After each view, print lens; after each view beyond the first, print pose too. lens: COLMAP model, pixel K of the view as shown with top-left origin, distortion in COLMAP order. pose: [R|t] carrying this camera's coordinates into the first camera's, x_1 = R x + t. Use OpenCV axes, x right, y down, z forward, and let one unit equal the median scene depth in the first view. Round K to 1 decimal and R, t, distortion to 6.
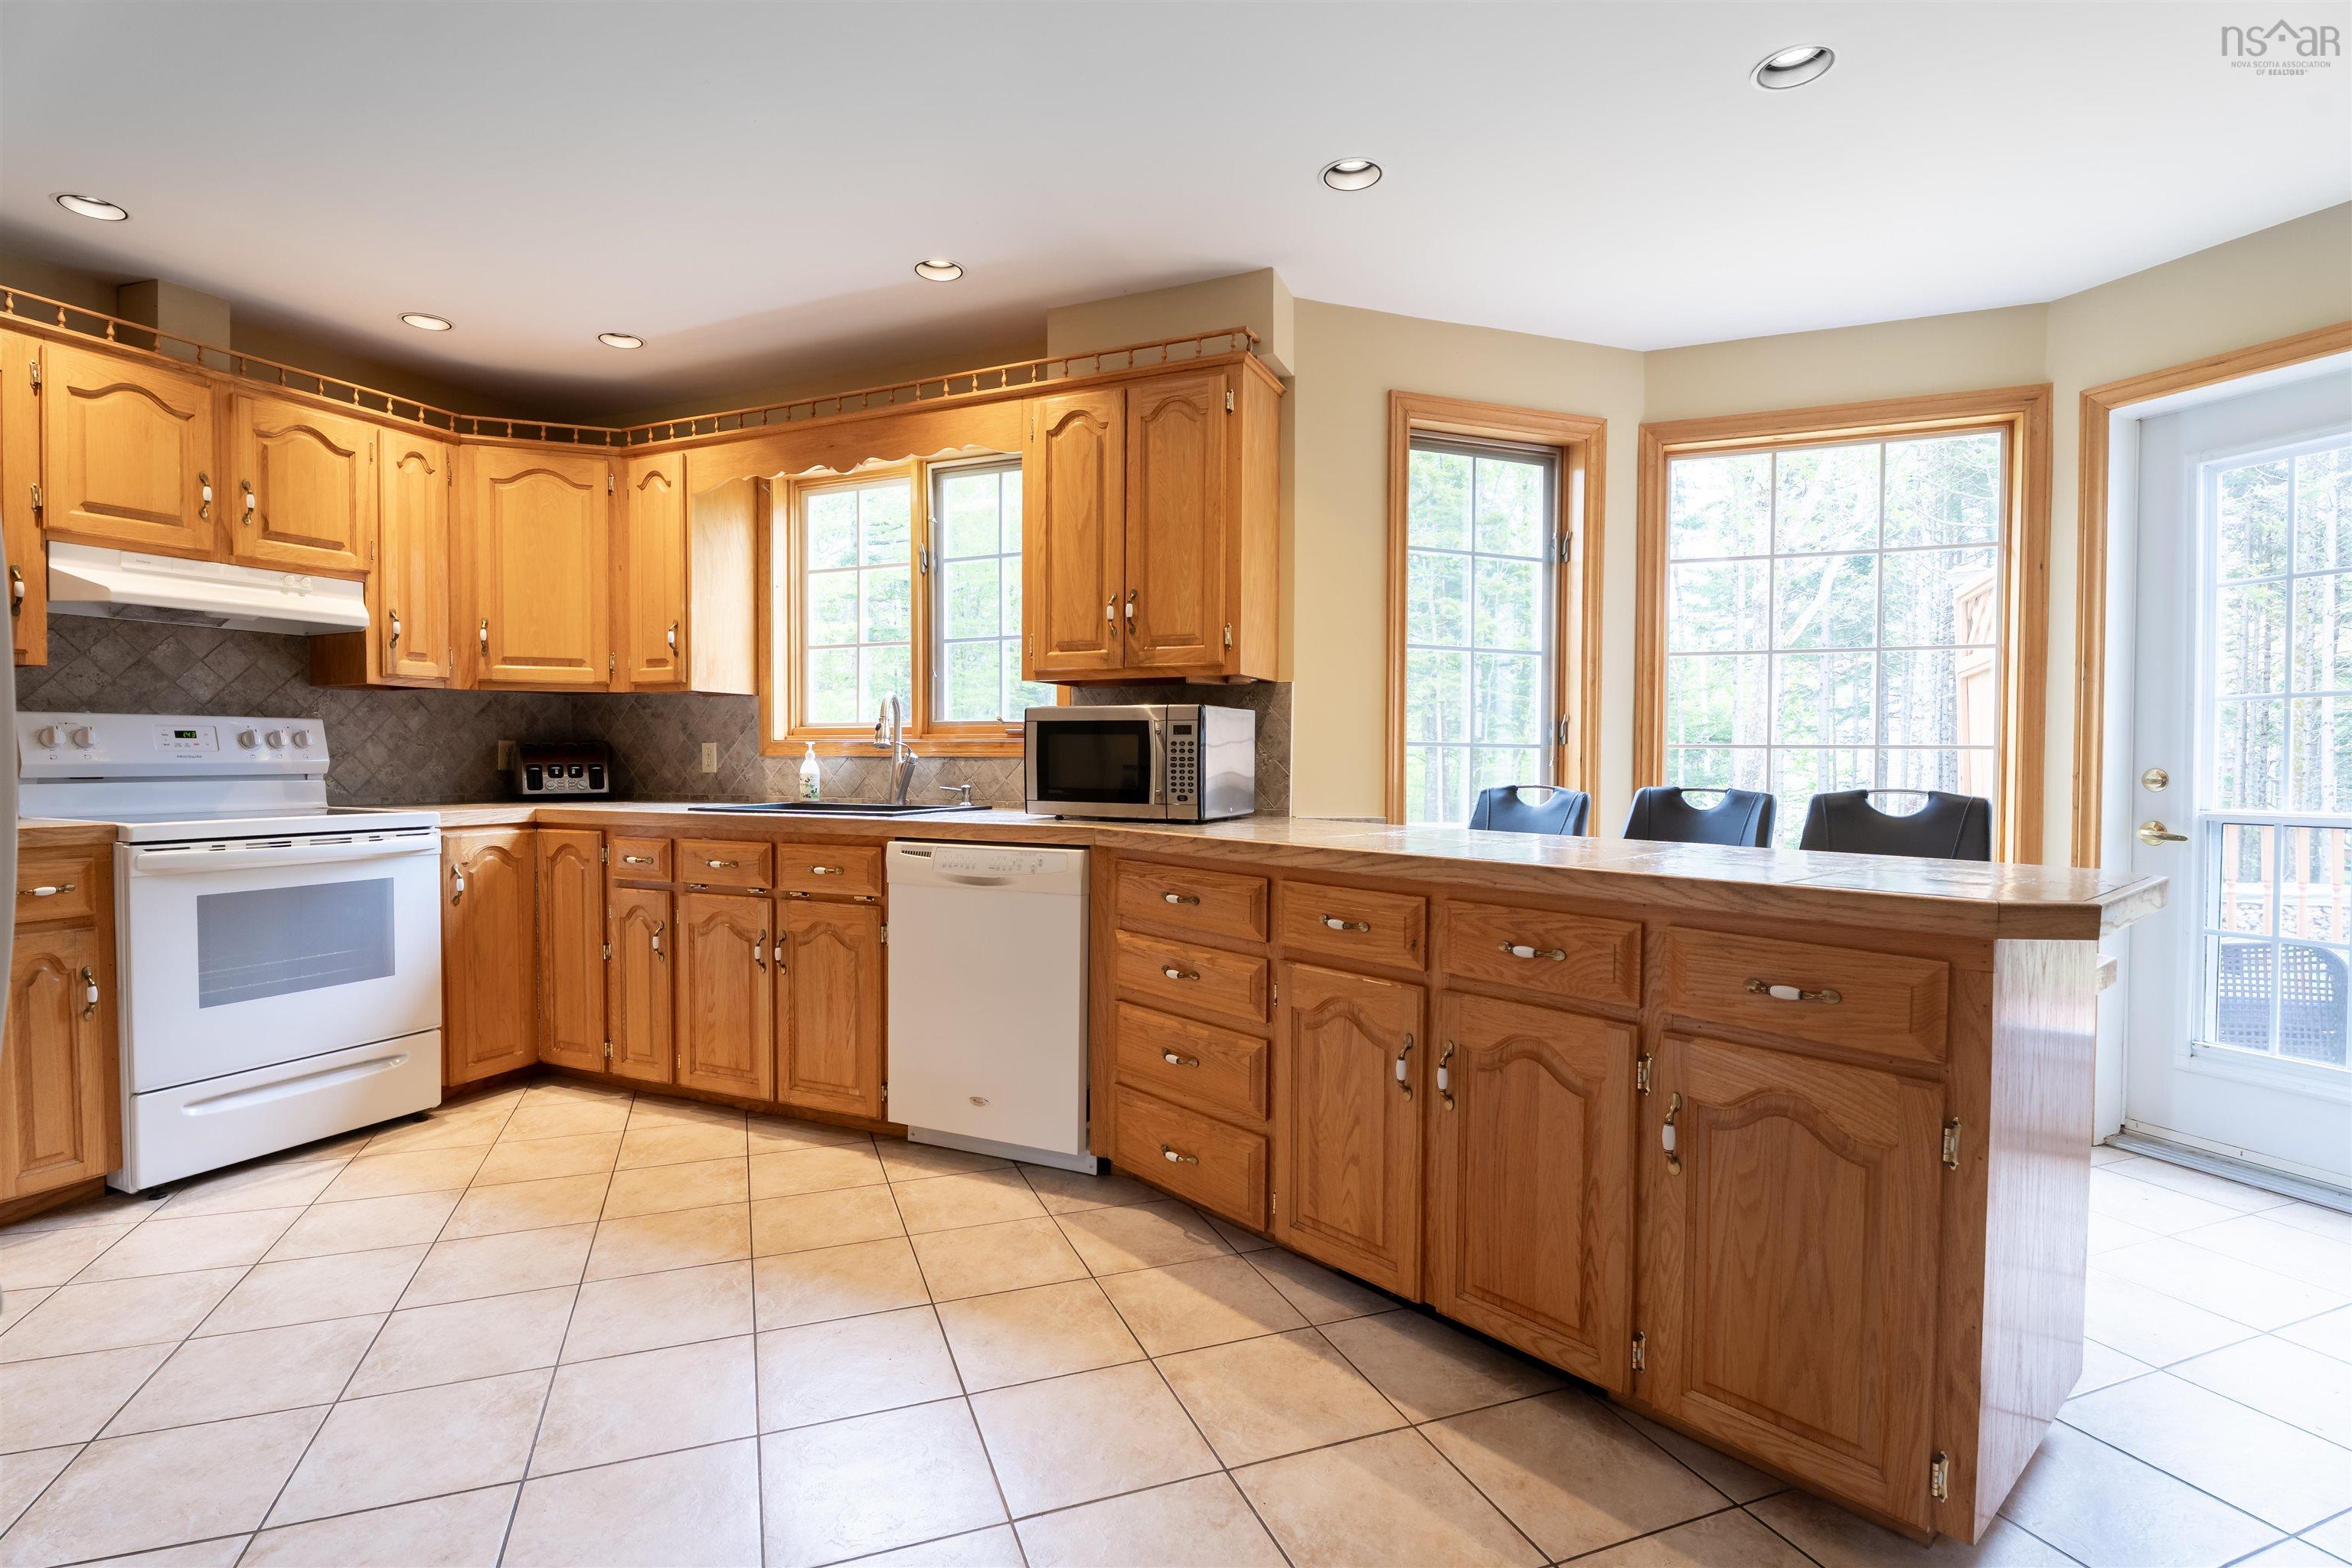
lens RADIAL K [[1072.5, 0, 1154.6], [0, 1072.5, 792.7], [0, 0, 1]] dist [0.000068, -0.002121]
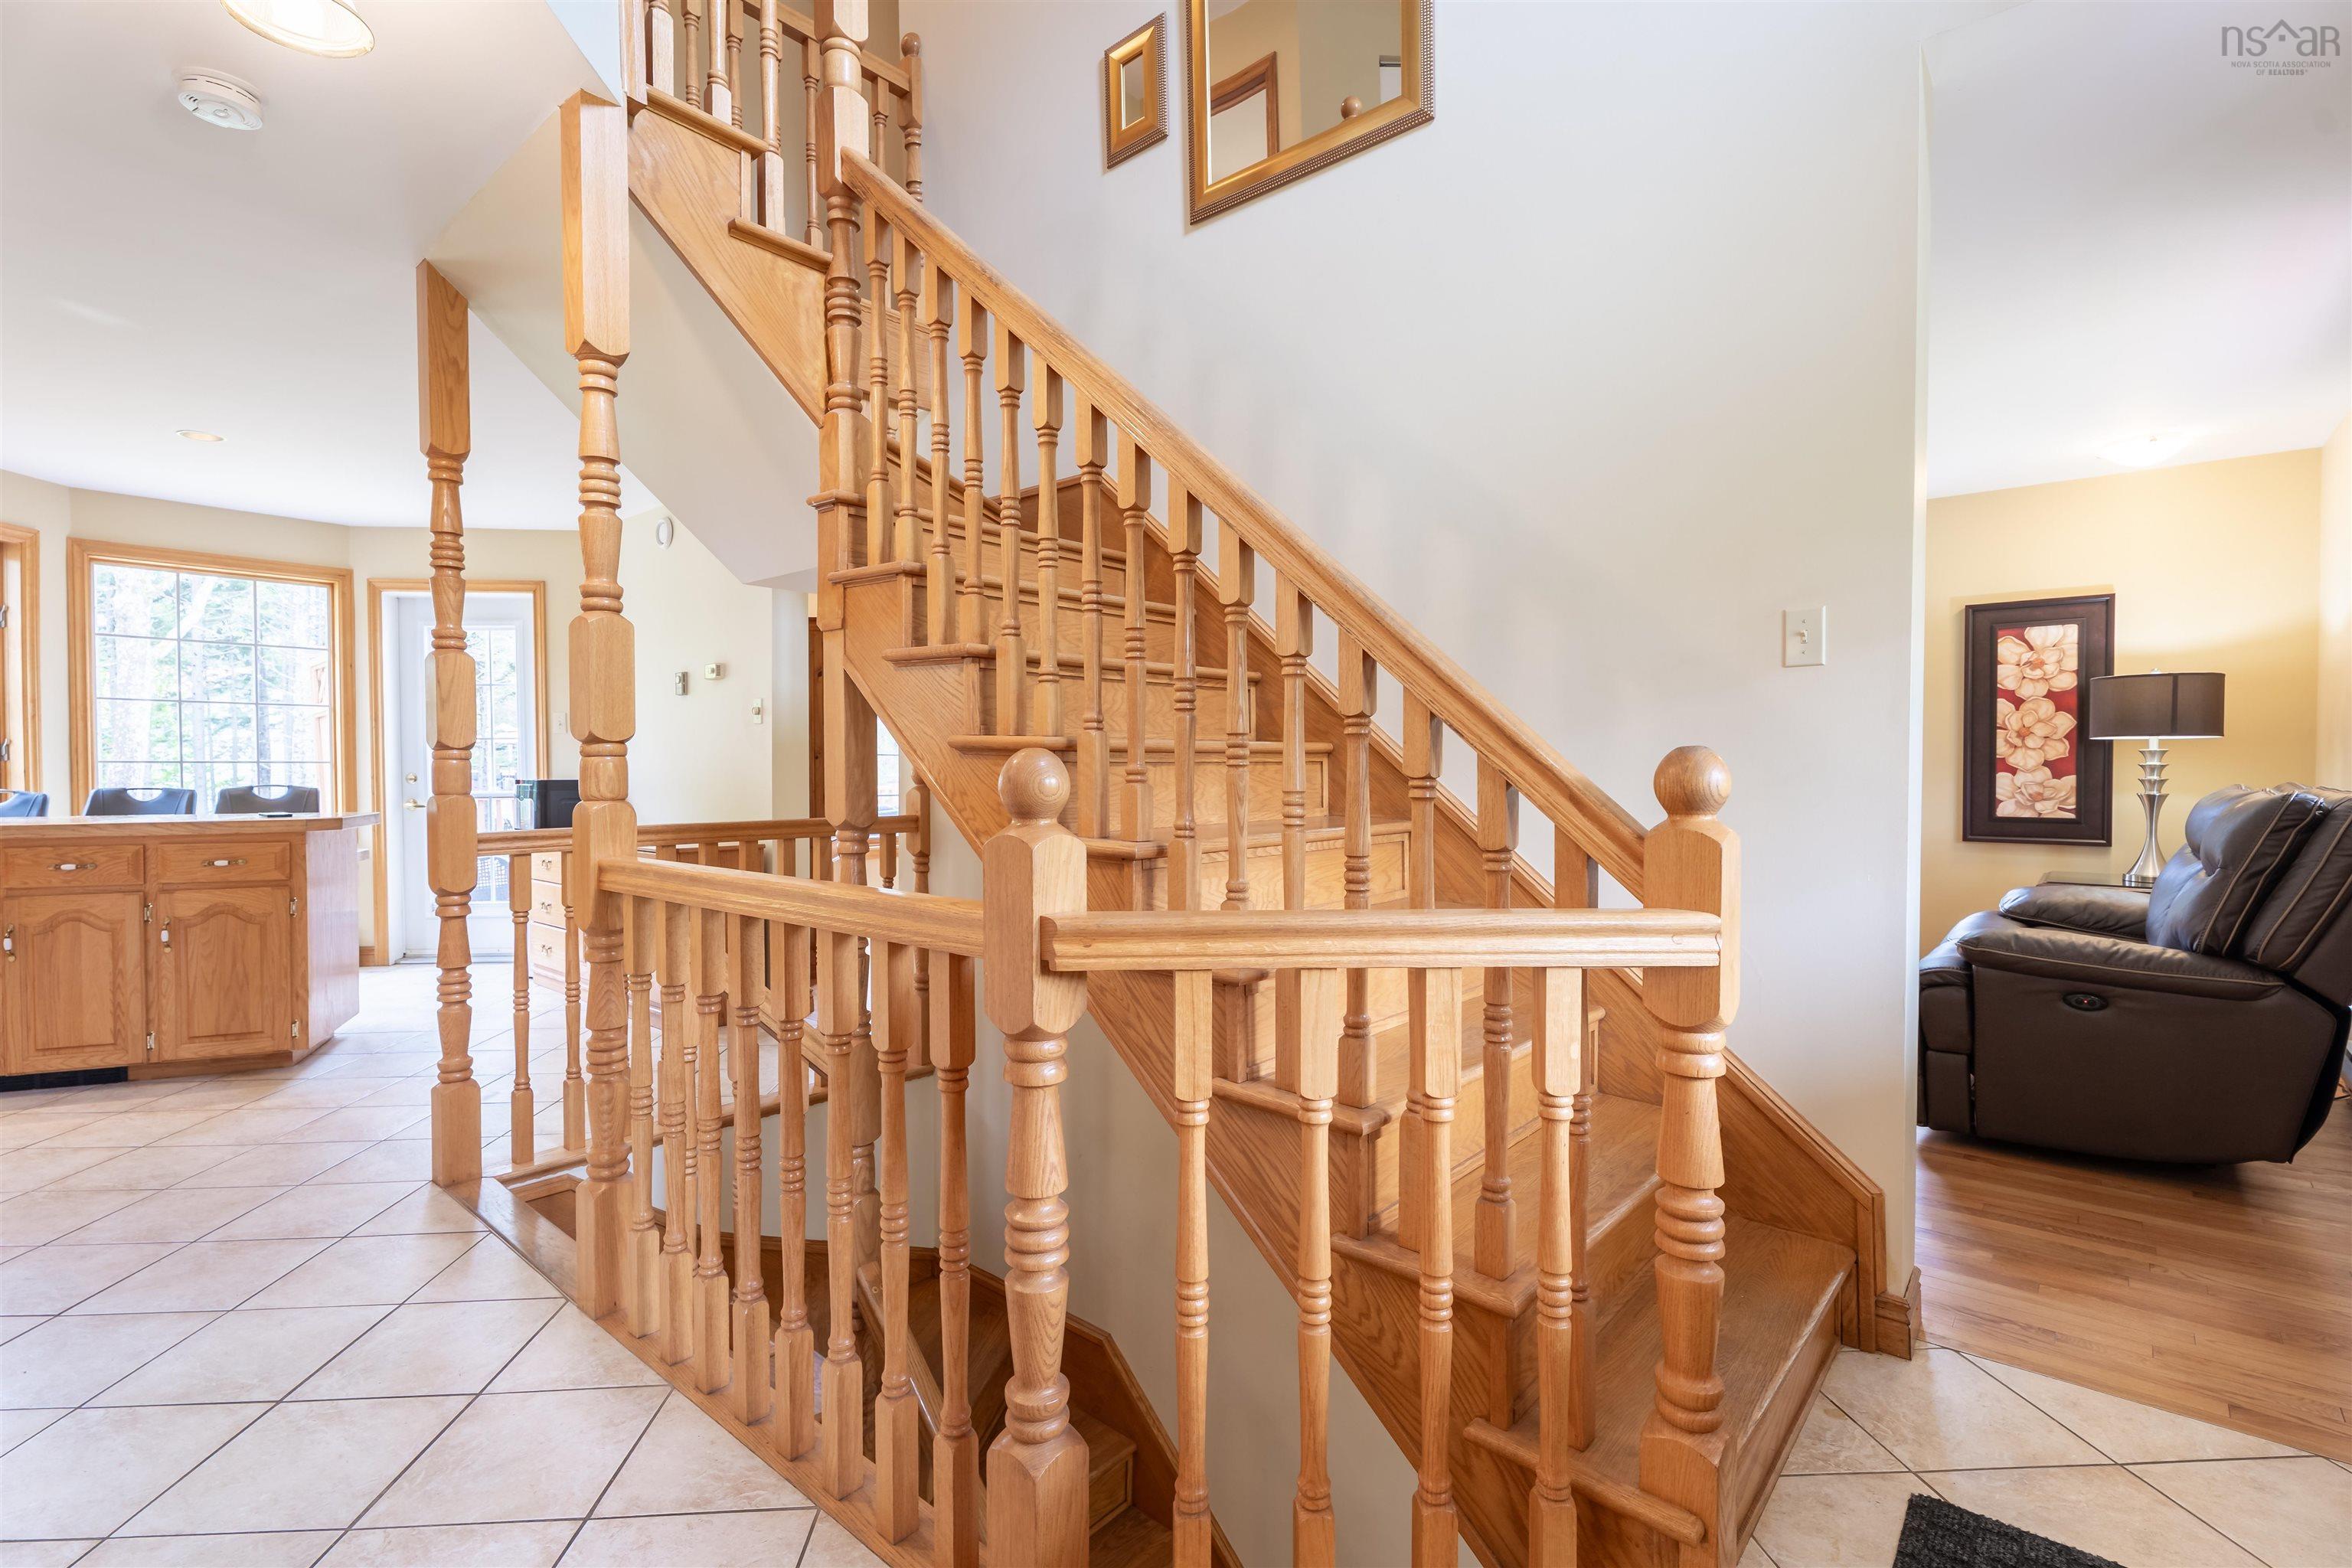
lens RADIAL K [[1072.5, 0, 1200.4], [0, 1072.5, 782.7], [0, 0, 1]] dist [0.000068, -0.002121]
pose [[0.254498, -0.018109, 0.966904, -0.641006], [0.035283, 0.999333, 0.009429, 0.028694], [-0.966429, 0.031716, 0.254967, -0.953744]]
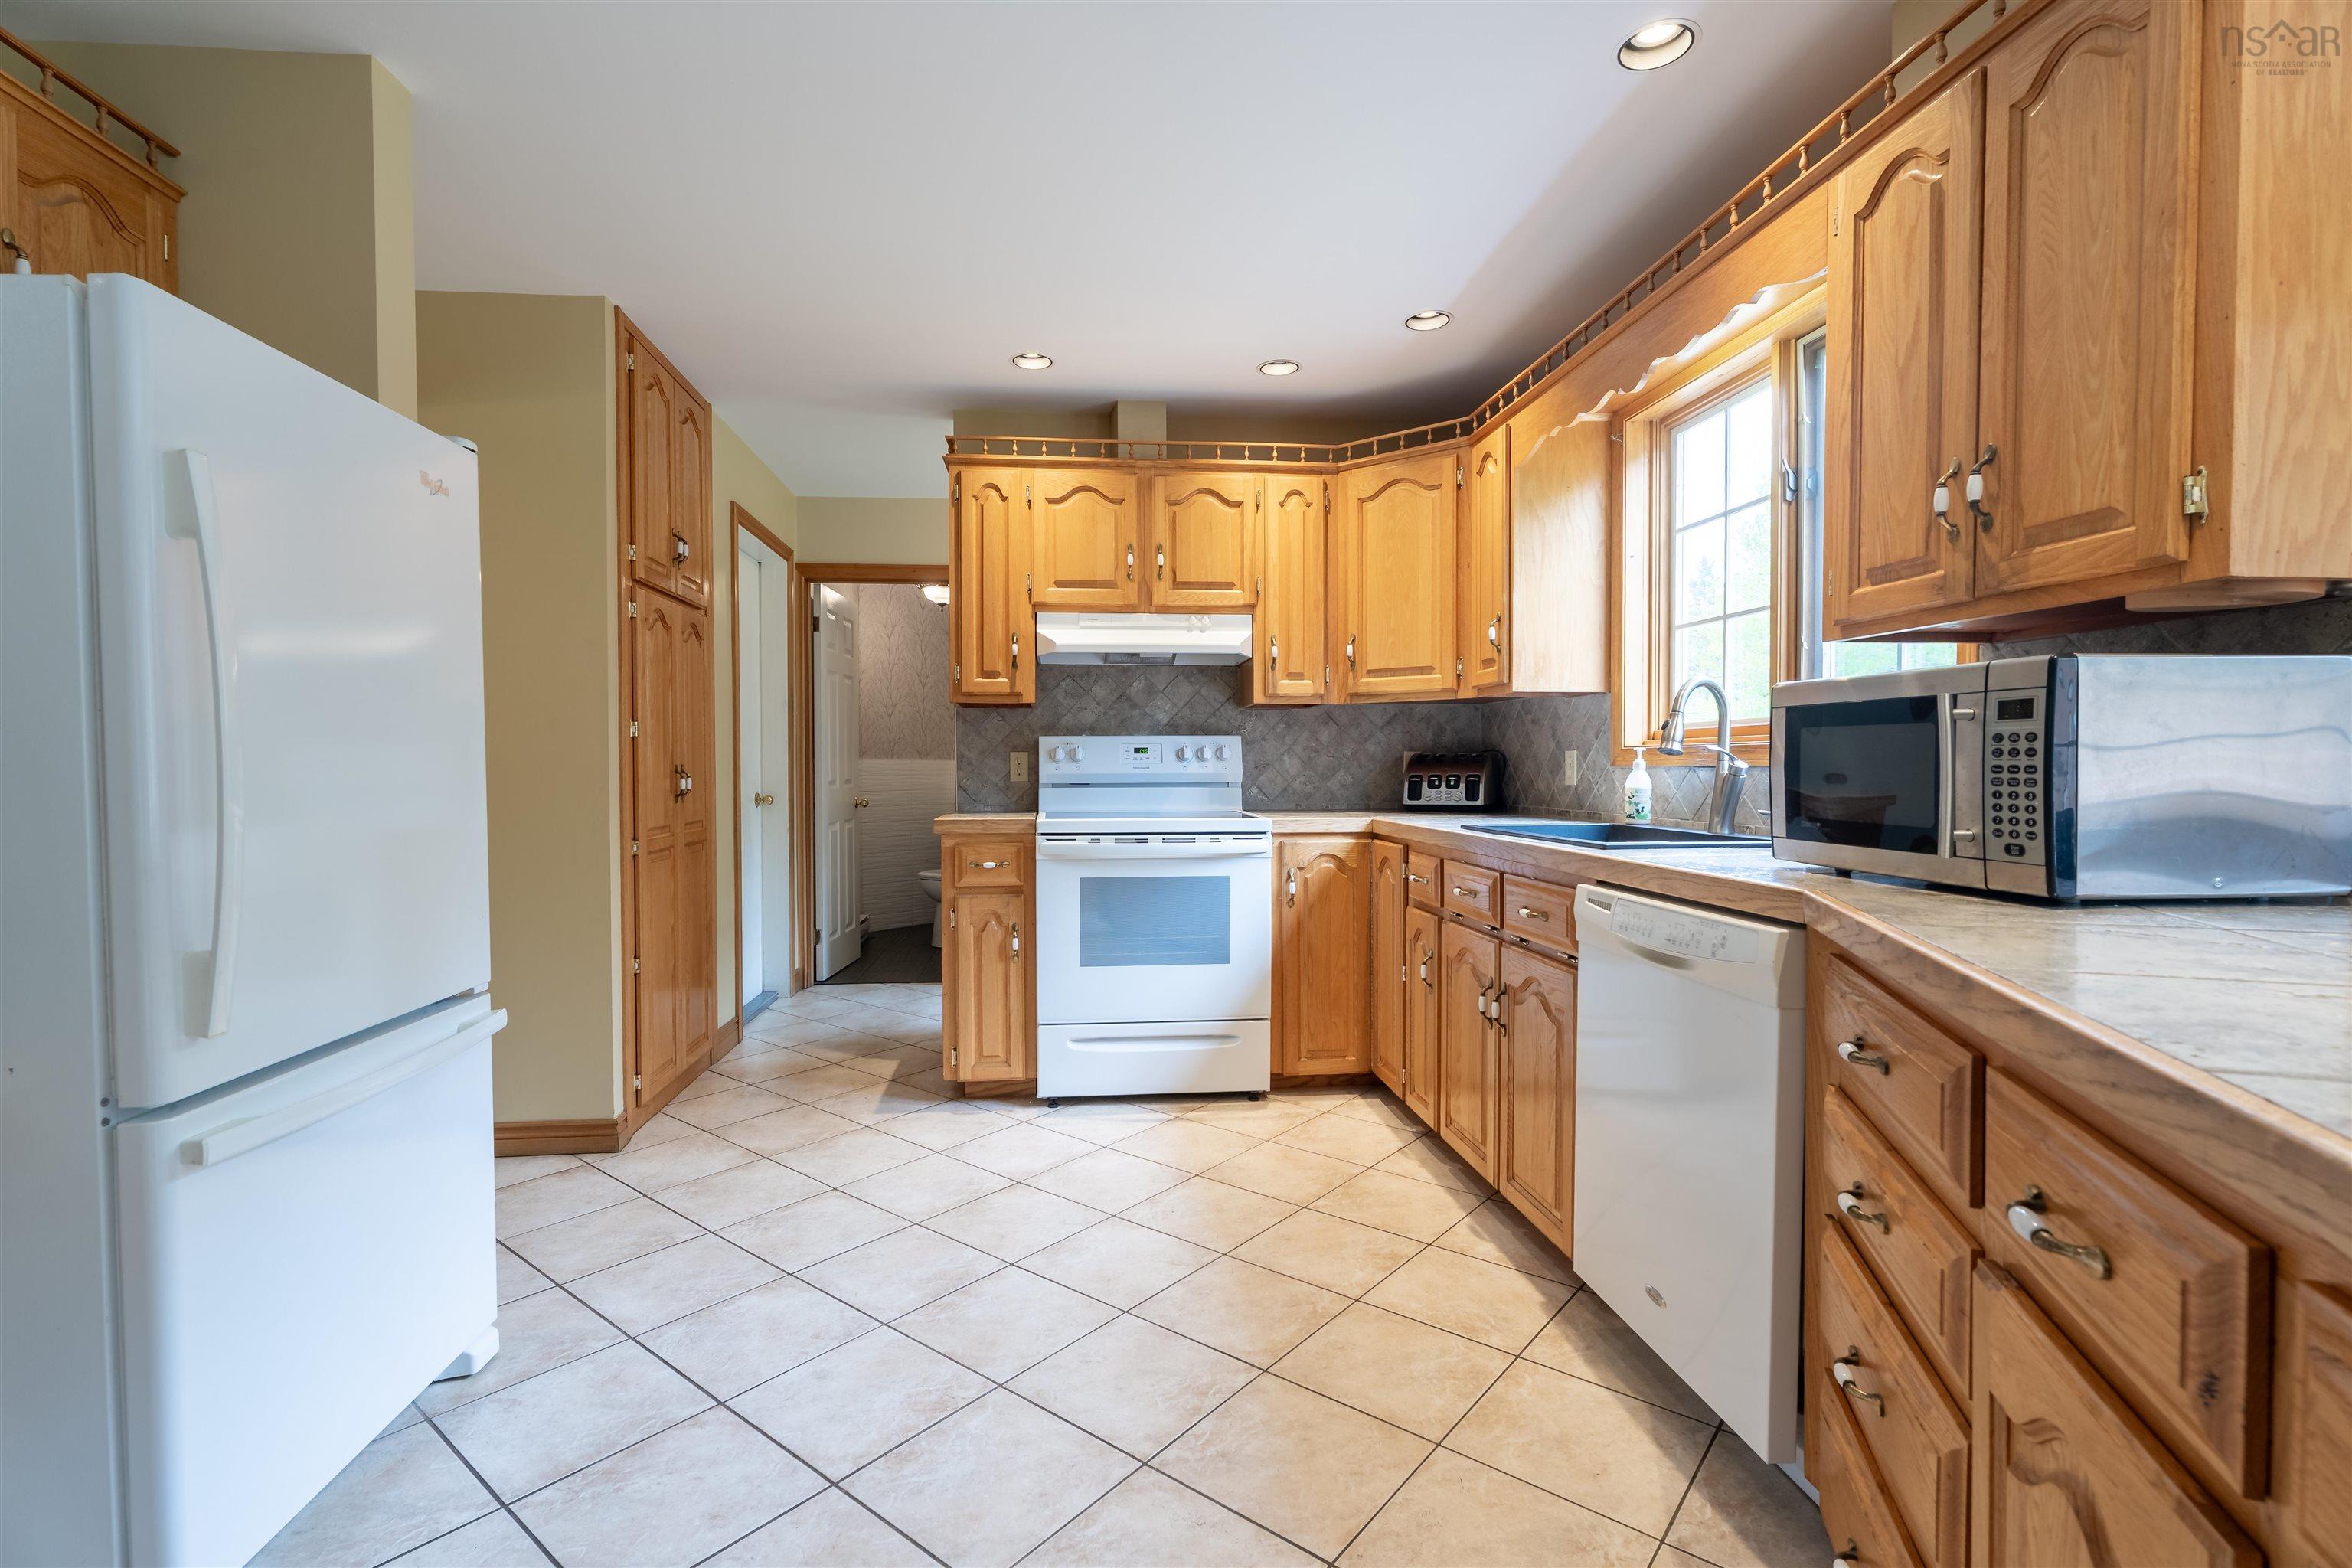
lens RADIAL K [[1072.5, 0, 1191.2], [0, 1072.5, 793.7], [0, 0, 1]] dist [0.000068, -0.002121]
pose [[0.516536, 0.018429, -0.856067, 0.227762], [-0.024440, 0.999678, 0.006774, -0.013409], [0.855917, 0.017423, 0.516820, 0.394563]]
